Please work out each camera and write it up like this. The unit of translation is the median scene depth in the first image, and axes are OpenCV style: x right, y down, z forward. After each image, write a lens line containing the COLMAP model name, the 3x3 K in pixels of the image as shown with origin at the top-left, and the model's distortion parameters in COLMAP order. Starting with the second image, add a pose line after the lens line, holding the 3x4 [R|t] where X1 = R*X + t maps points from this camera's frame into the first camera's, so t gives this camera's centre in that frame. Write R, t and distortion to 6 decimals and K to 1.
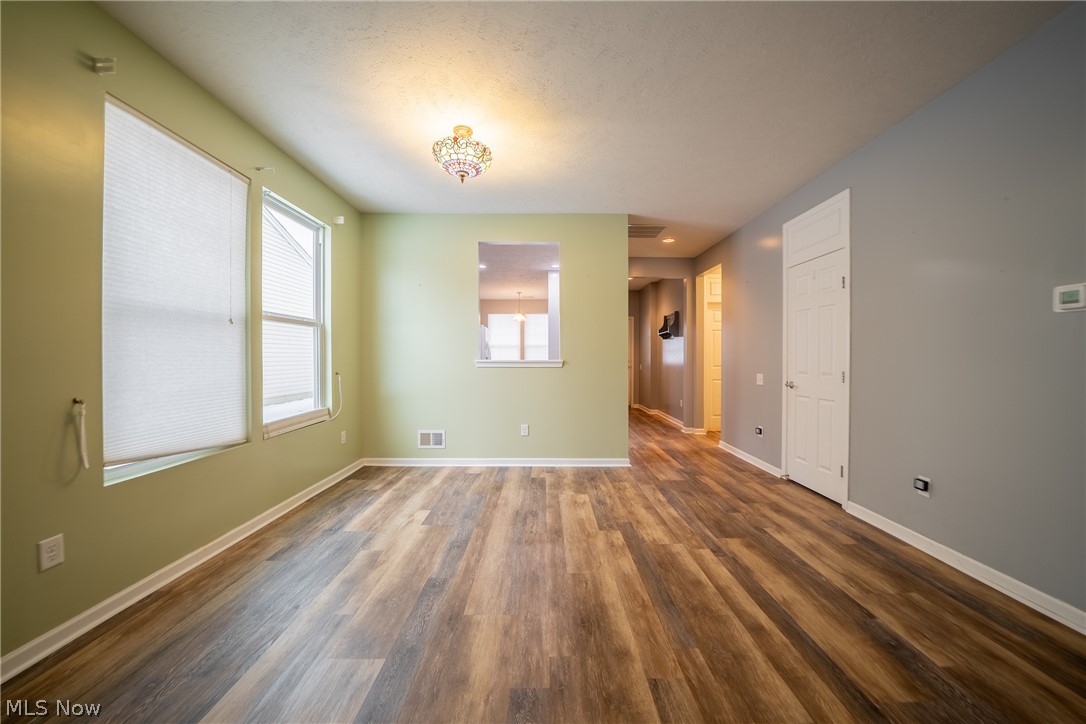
lens RADIAL K [[379.5, 0, 552.7], [0, 379.5, 357.4], [0, 0, 1]] dist [-0.024697, 0.000259]
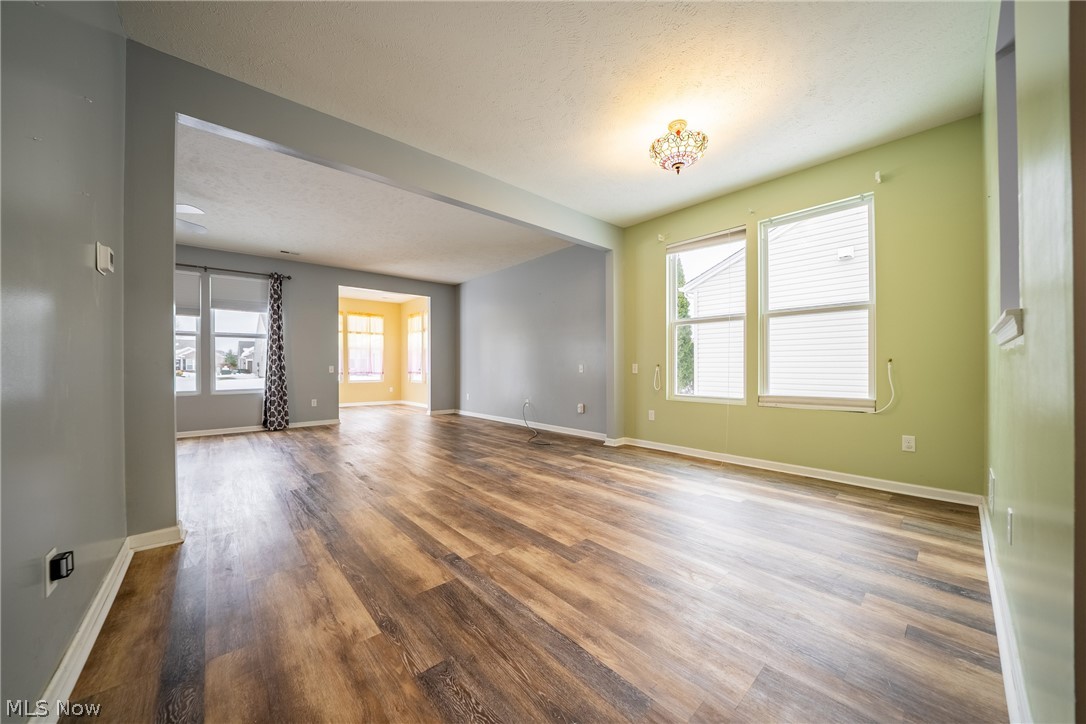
lens RADIAL K [[379.5, 0, 543.6], [0, 379.5, 367.0], [0, 0, 1]] dist [-0.024697, 0.000259]
pose [[-0.760348, 0.001225, -0.649515, 0.674440], [0.000960, 0.999999, 0.000762, 0.070363], [0.649516, -0.000044, -0.760348, 1.435299]]
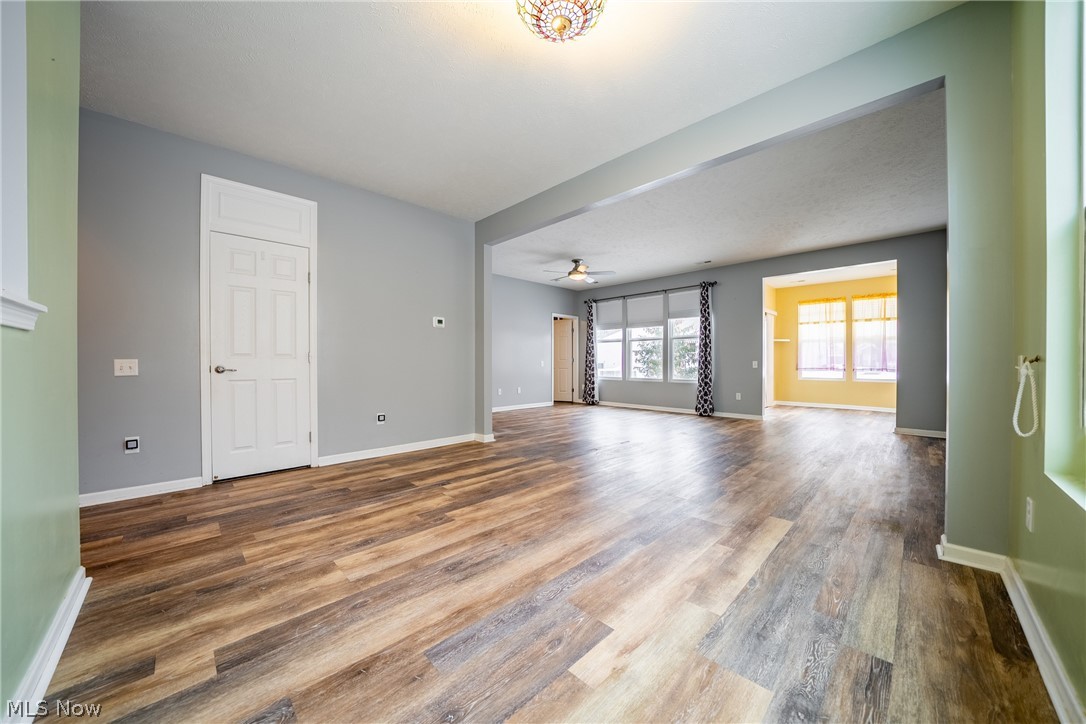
lens RADIAL K [[379.5, 0, 541.8], [0, 379.5, 363.0], [0, 0, 1]] dist [-0.024697, 0.000259]
pose [[-0.684780, -0.003725, 0.728741, -0.617251], [-0.001949, 0.999993, 0.003280, 0.070932], [-0.728748, 0.000825, -0.684782, 1.339624]]
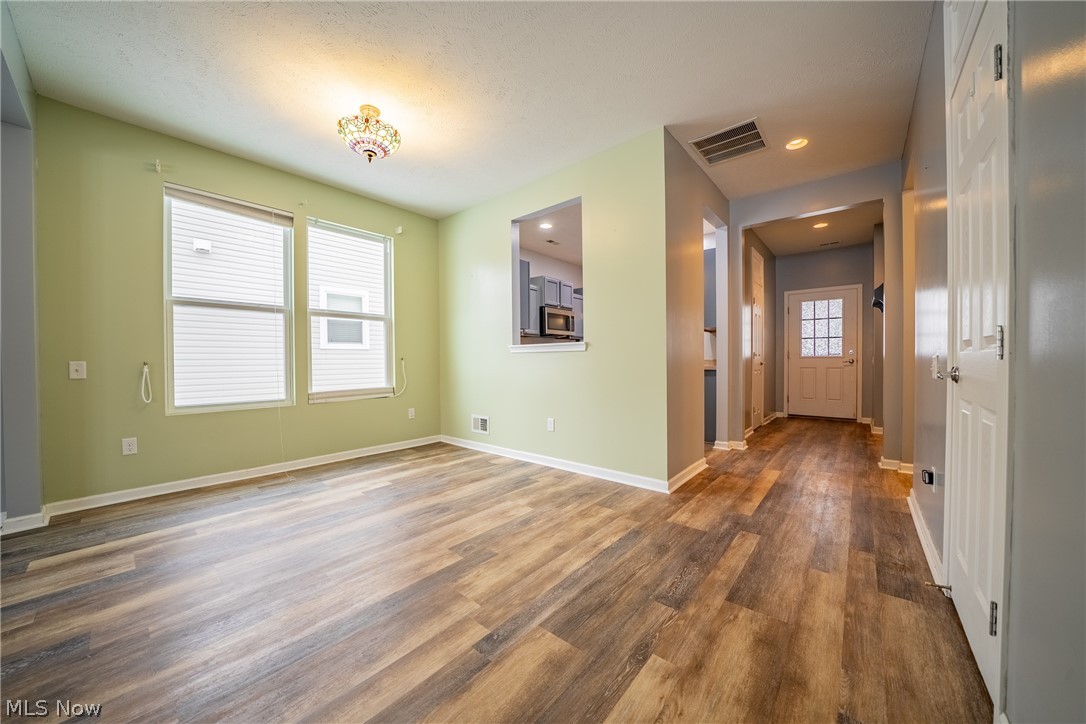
lens RADIAL K [[379.5, 0, 547.9], [0, 379.5, 362.7], [0, 0, 1]] dist [-0.024697, 0.000259]
pose [[0.756254, -0.004687, -0.654261, 0.717011], [0.009950, 0.999941, 0.004337, 0.069053], [0.654202, -0.009790, 0.756257, 0.505466]]
